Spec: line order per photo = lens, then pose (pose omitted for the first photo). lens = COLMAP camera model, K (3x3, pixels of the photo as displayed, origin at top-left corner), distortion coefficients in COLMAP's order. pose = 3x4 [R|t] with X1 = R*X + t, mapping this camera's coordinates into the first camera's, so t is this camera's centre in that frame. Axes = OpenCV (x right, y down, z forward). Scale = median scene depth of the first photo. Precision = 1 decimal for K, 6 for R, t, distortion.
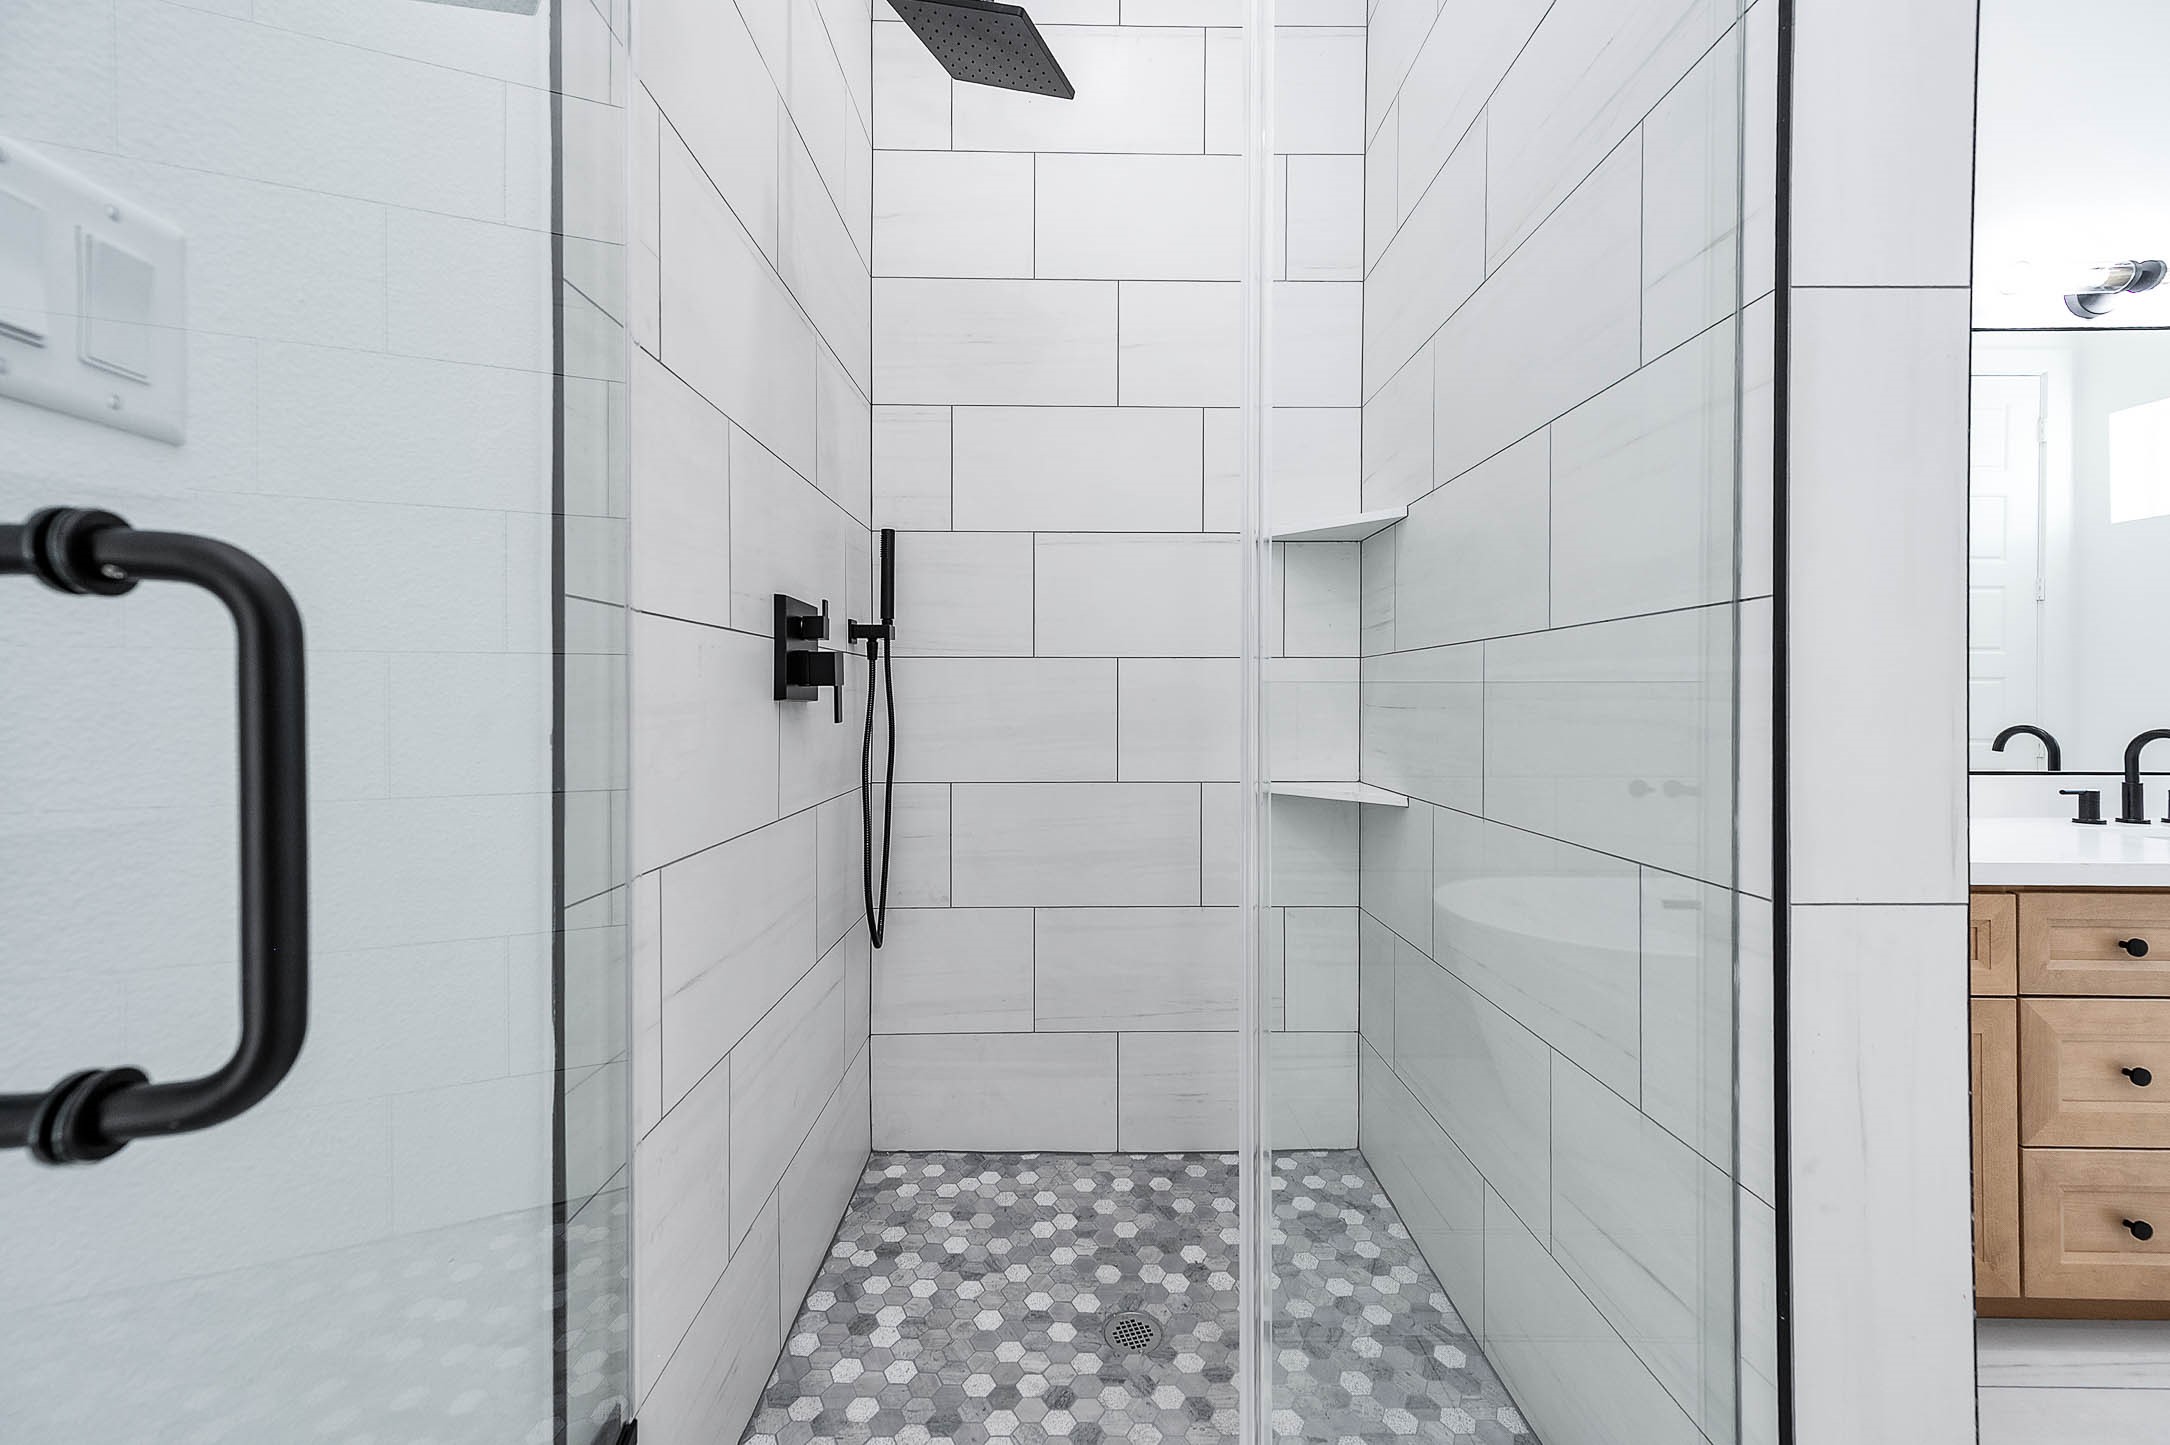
lens RADIAL K [[839.7, 0, 1091.8], [0, 839.7, 711.6], [0, 0, 1]] dist [0.014584, 0.000541]
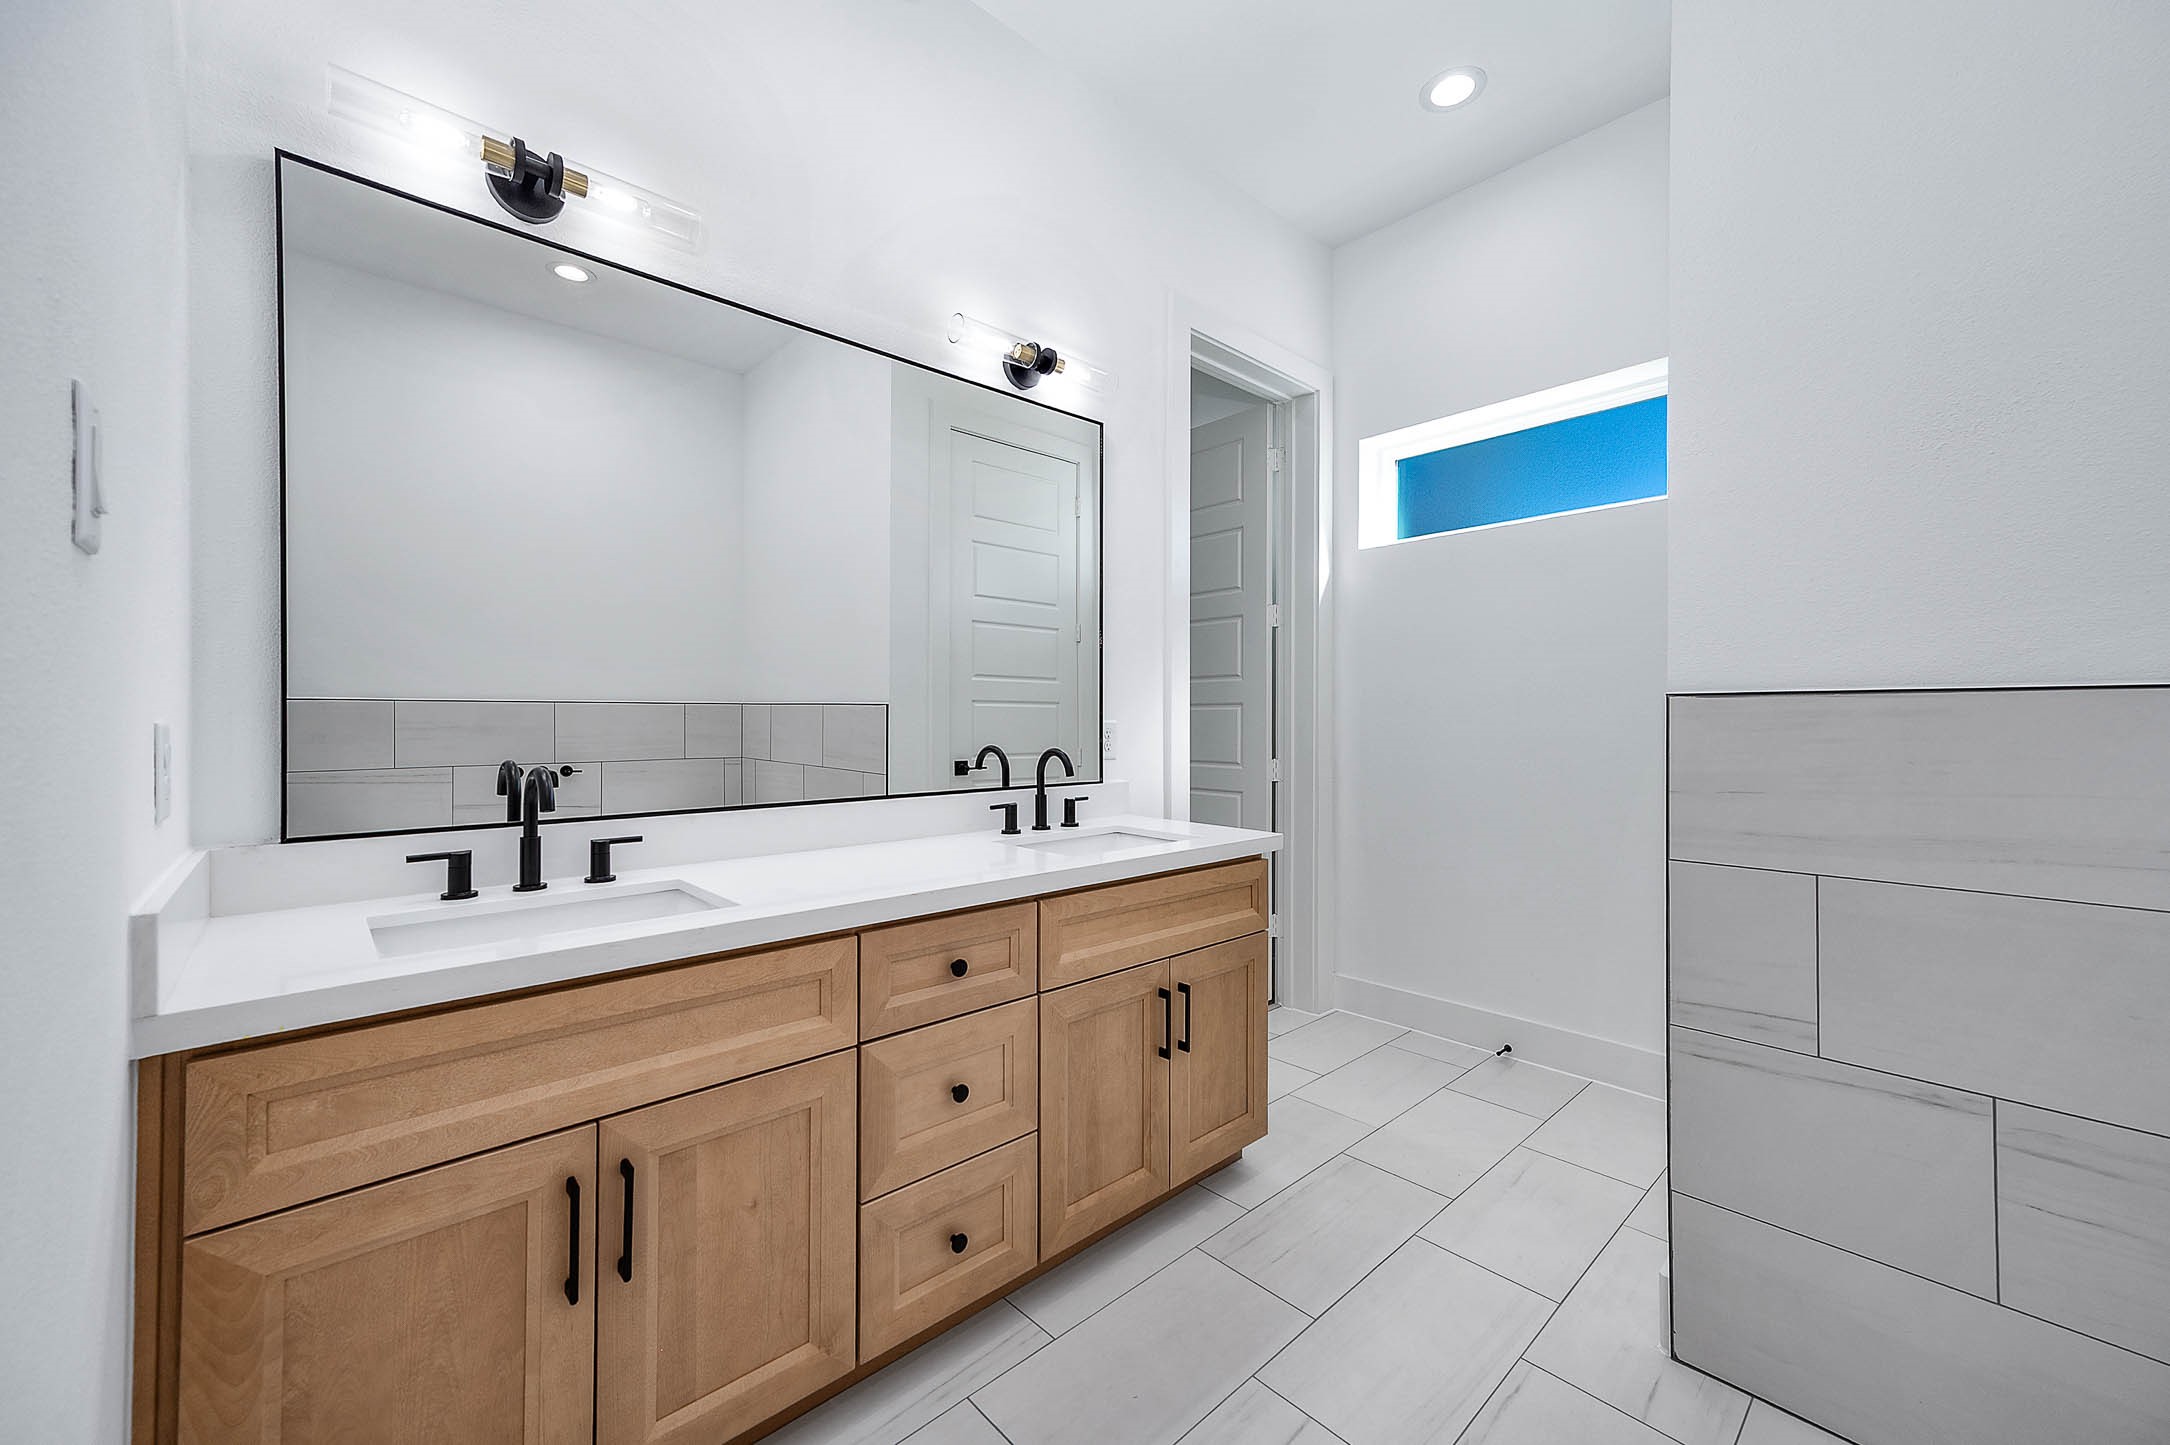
lens RADIAL K [[839.7, 0, 1099.2], [0, 839.7, 723.6], [0, 0, 1]] dist [0.014584, 0.000541]
pose [[0.736154, -0.000583, 0.676814, 0.652224], [0.001420, 0.999999, -0.000682, -0.016656], [-0.676812, 0.001463, 0.736154, 0.144721]]
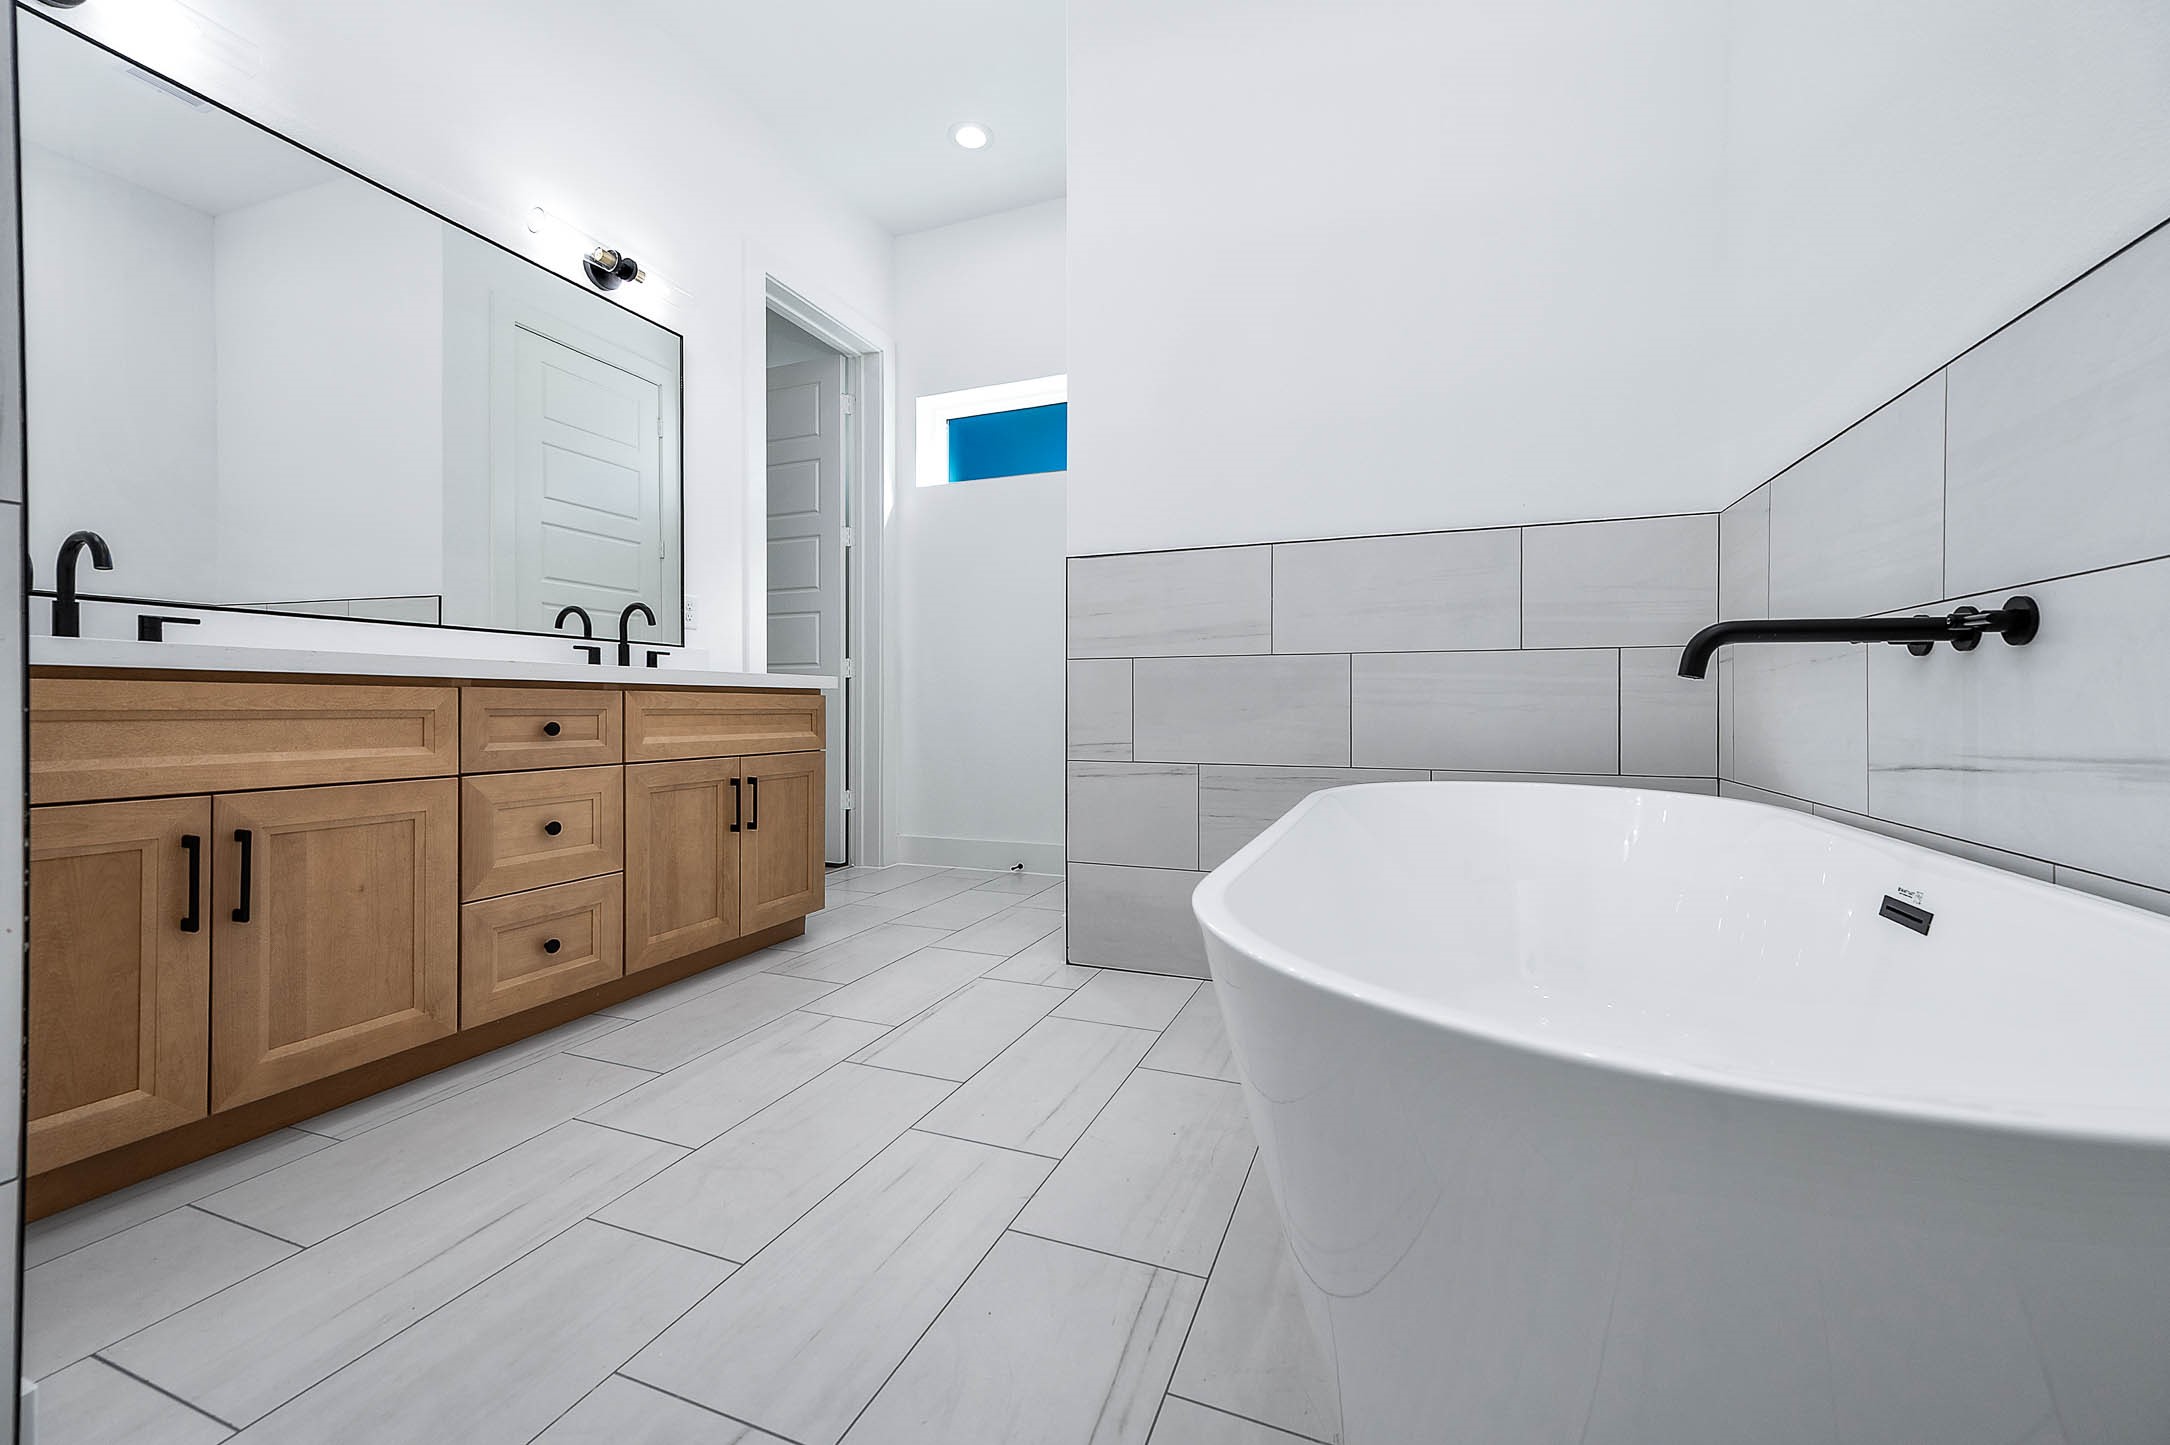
lens RADIAL K [[839.7, 0, 1080.1], [0, 839.7, 711.9], [0, 0, 1]] dist [0.014584, 0.000541]
pose [[0.383963, -0.003407, 0.923342, 0.343345], [0.001522, 0.999994, 0.003057, 0.243764], [-0.923347, 0.000232, 0.383966, -0.220053]]
